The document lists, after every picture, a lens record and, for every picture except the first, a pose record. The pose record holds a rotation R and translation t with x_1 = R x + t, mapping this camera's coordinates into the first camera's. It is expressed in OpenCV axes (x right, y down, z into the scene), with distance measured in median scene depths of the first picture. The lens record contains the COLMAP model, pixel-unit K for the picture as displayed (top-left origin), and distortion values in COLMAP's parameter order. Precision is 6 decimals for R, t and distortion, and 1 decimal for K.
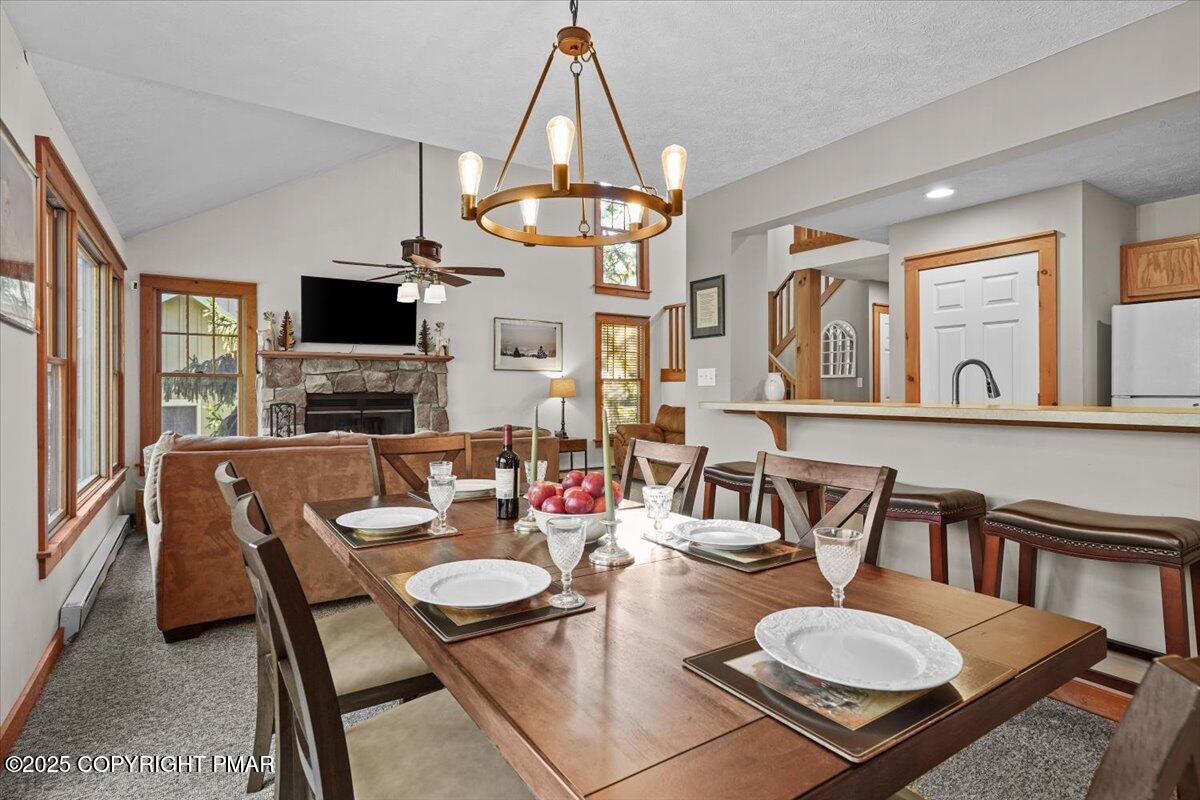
lens RADIAL K [[610.5, 0, 596.9], [0, 610.5, 391.9], [0, 0, 1]] dist [0.006236, 0.001148]
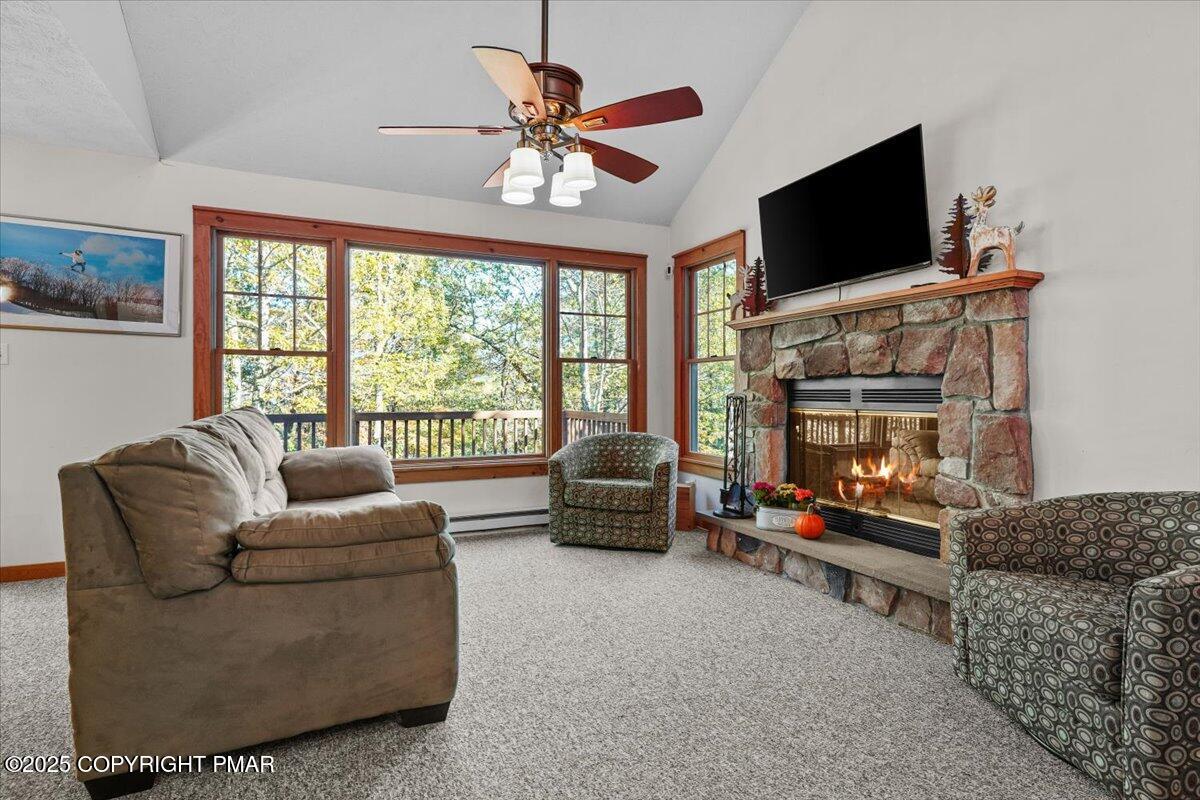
lens RADIAL K [[599.1, 0, 600.0], [0, 599.1, 400.0], [0, 0, 1]] dist [0.002965, 0.000359]
pose [[-0.146800, 0.011587, -0.989098, 0.172090], [-0.004373, 0.999914, 0.012363, 0.017123], [0.989157, 0.006140, -0.146736, 0.911373]]
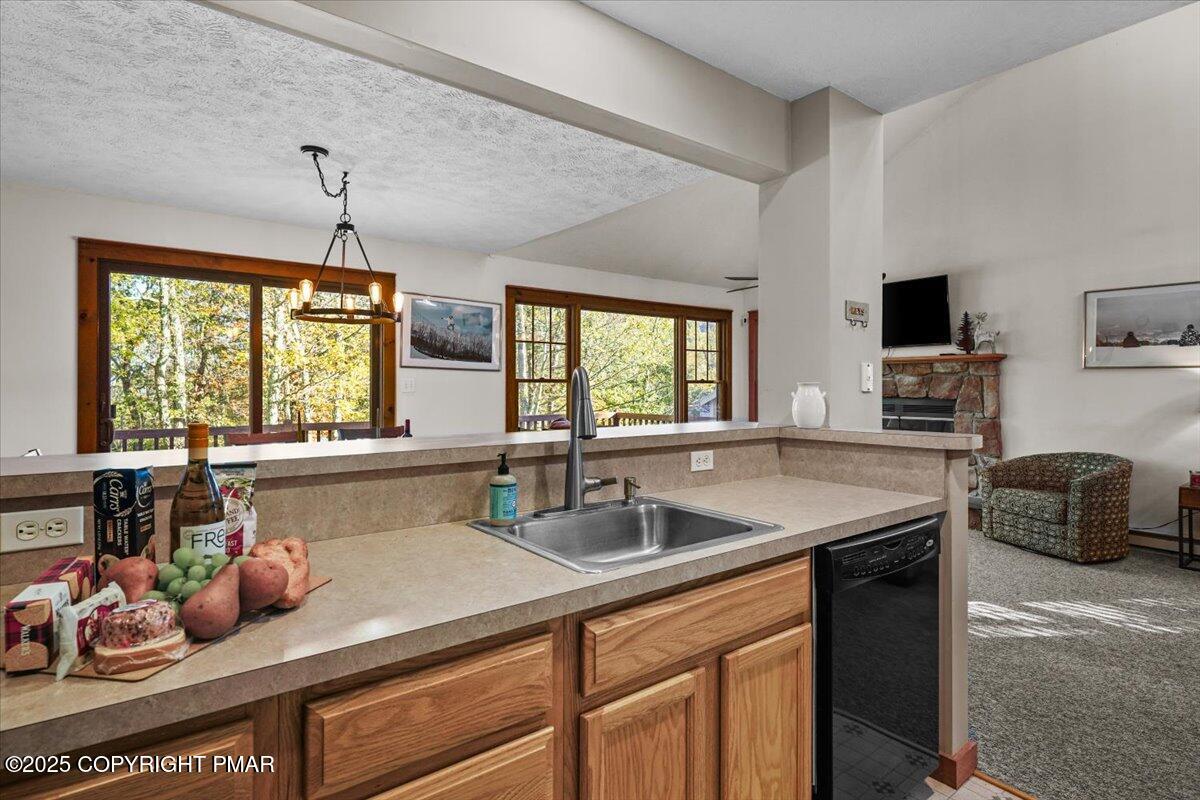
lens RADIAL K [[610.5, 0, 596.9], [0, 610.5, 391.9], [0, 0, 1]] dist [0.006236, 0.001148]
pose [[0.078719, 0.009396, -0.996853, 0.575139], [-0.004526, 0.999949, 0.009068, -0.015830], [0.996887, 0.003798, 0.078757, 0.476168]]
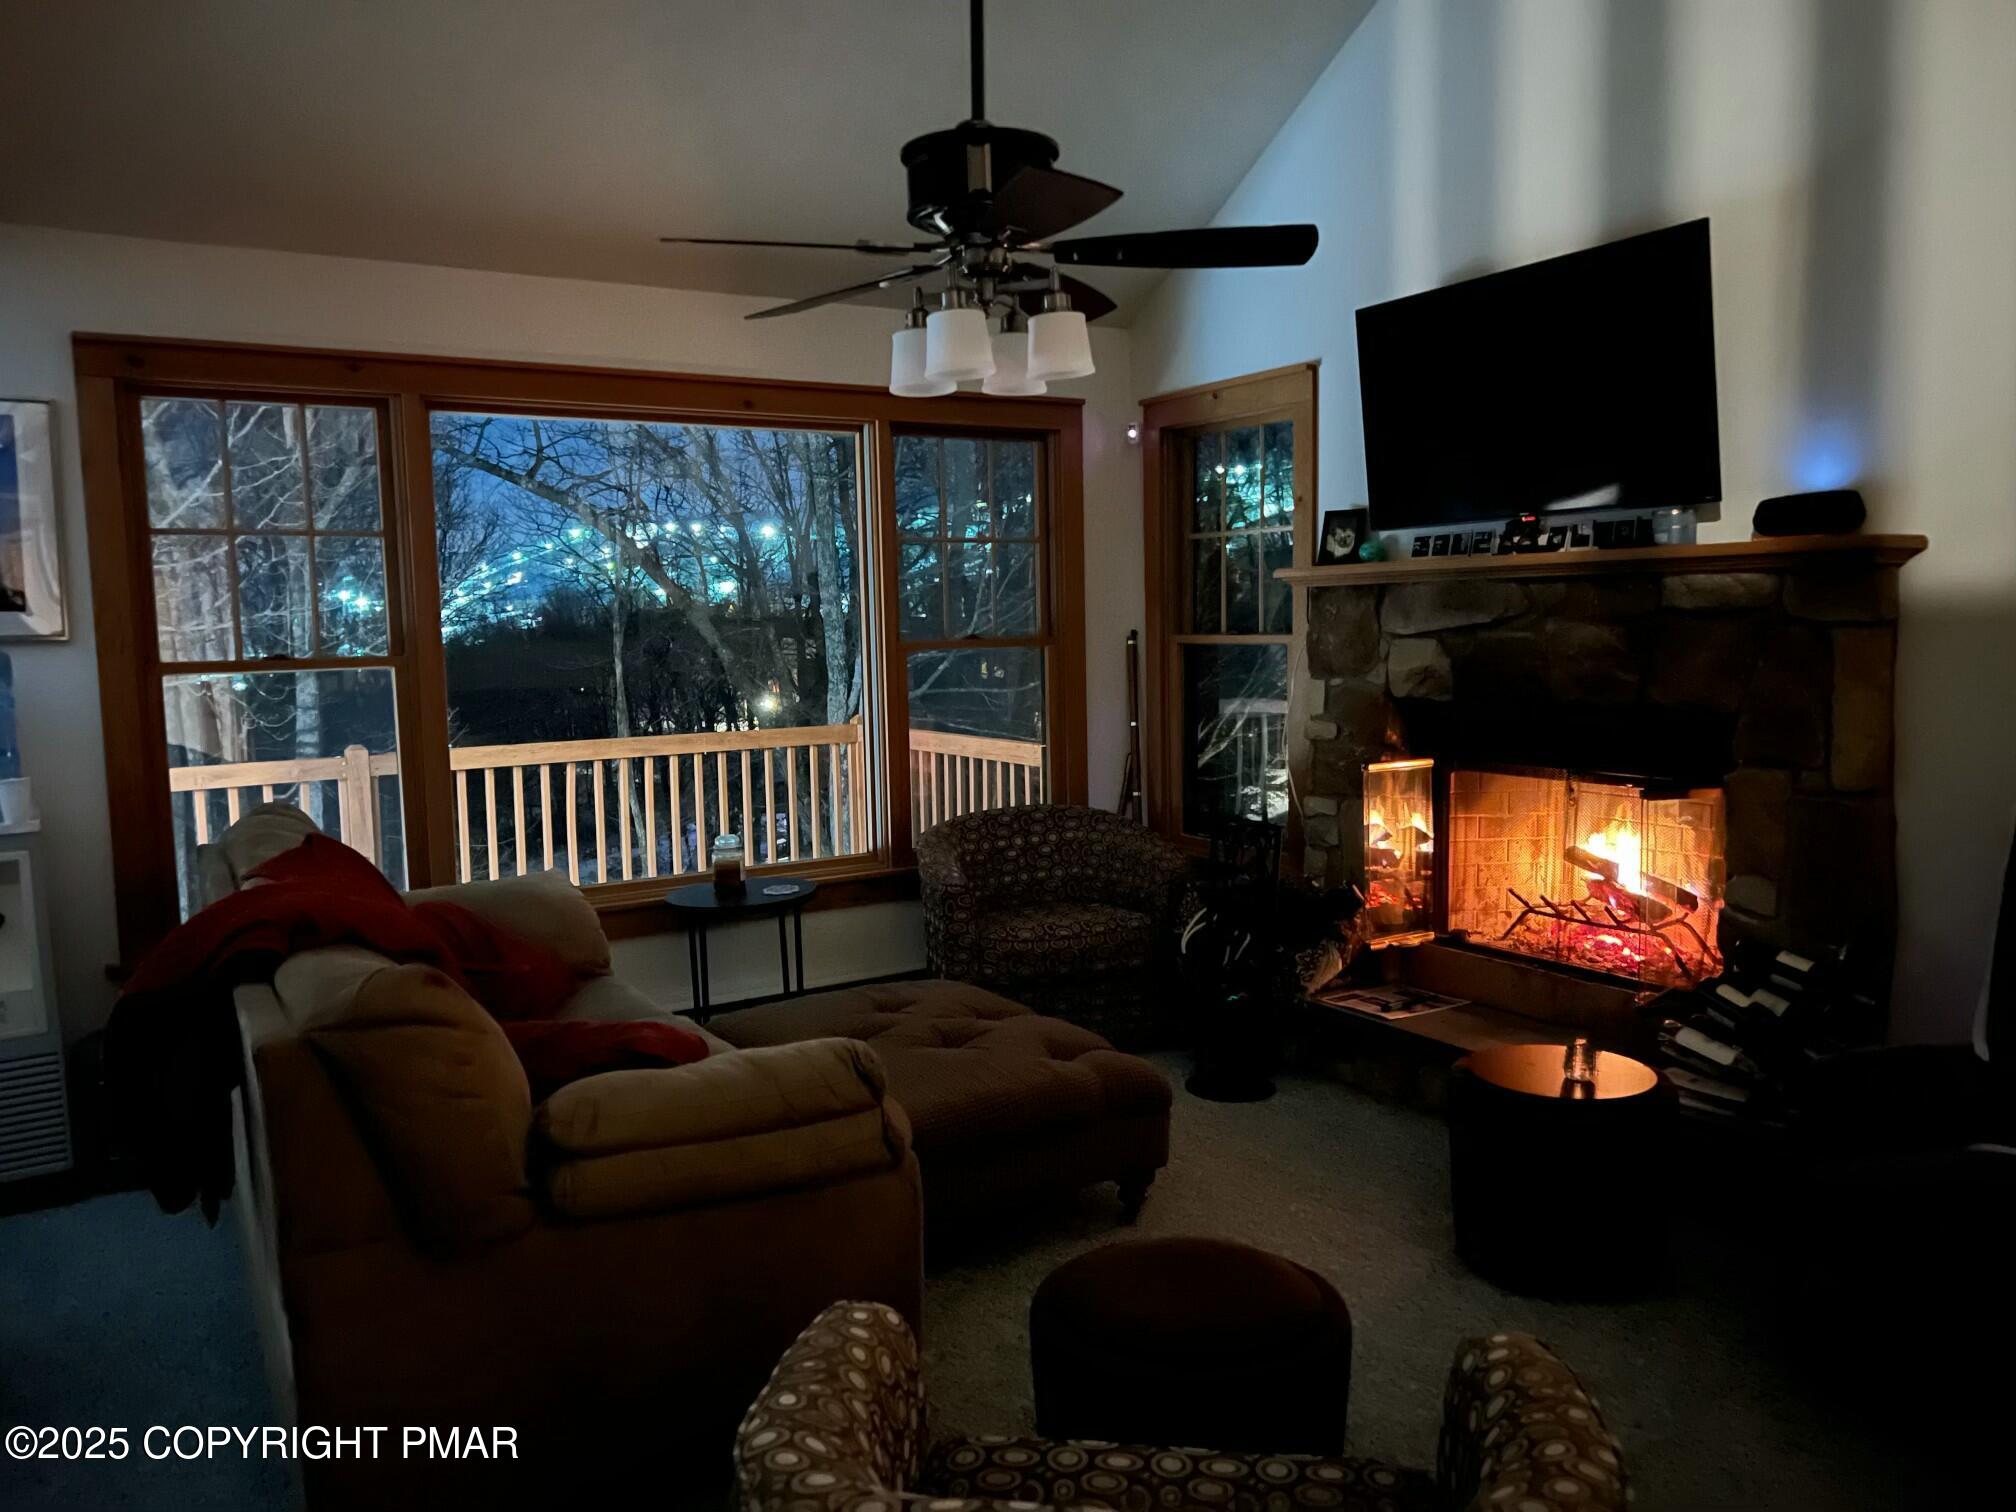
lens RADIAL K [[1508.1, 0, 1024.9], [0, 1508.1, 767.3], [0, 0, 1]] dist [0.153920, -0.298625]
pose [[-0.036975, 0.099750, -0.994325, 0.289316], [0.016107, 0.994936, 0.099212, -0.042243], [0.999186, -0.012347, -0.038395, 0.847844]]
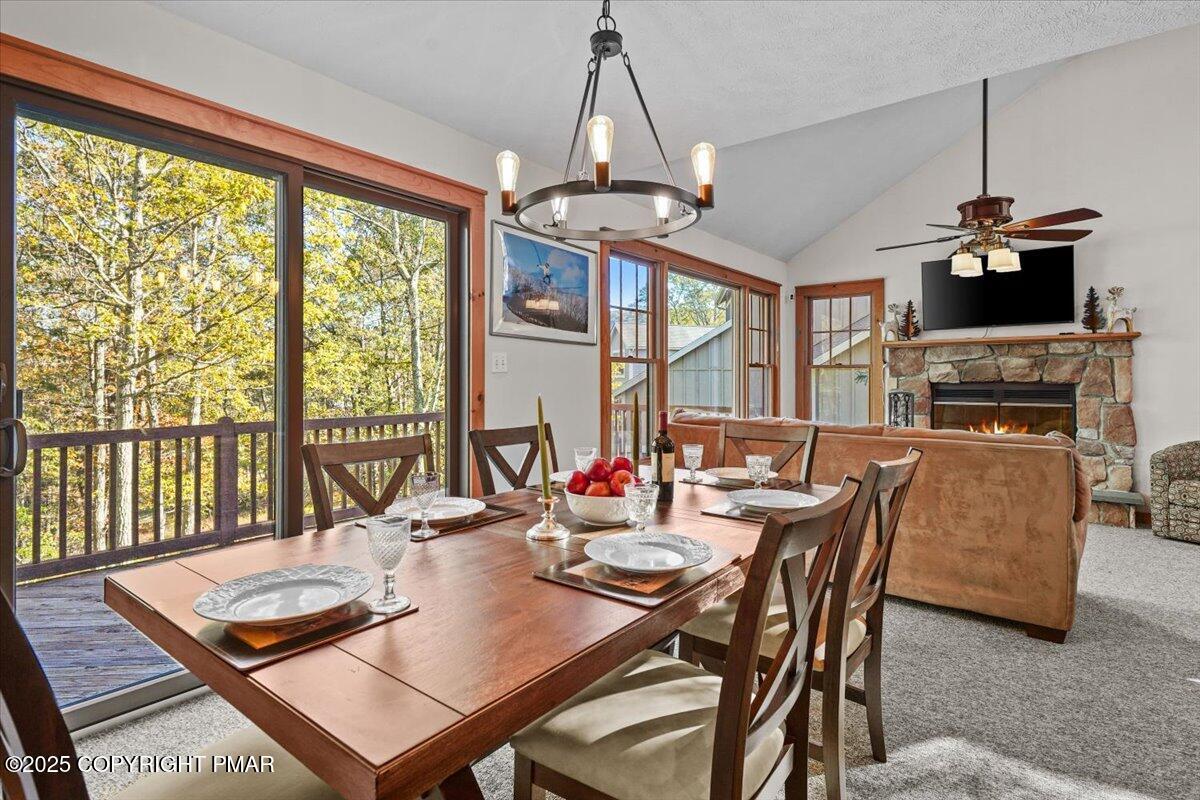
lens RADIAL K [[601.6, 0, 585.5], [0, 601.6, 382.6], [0, 0, 1]] dist [-0.000082, -0.000083]
pose [[0.312019, 0.004046, -0.950067, 0.261359], [-0.003904, 0.999988, 0.002977, 0.001294], [0.950068, 0.002781, 0.312031, 0.183690]]
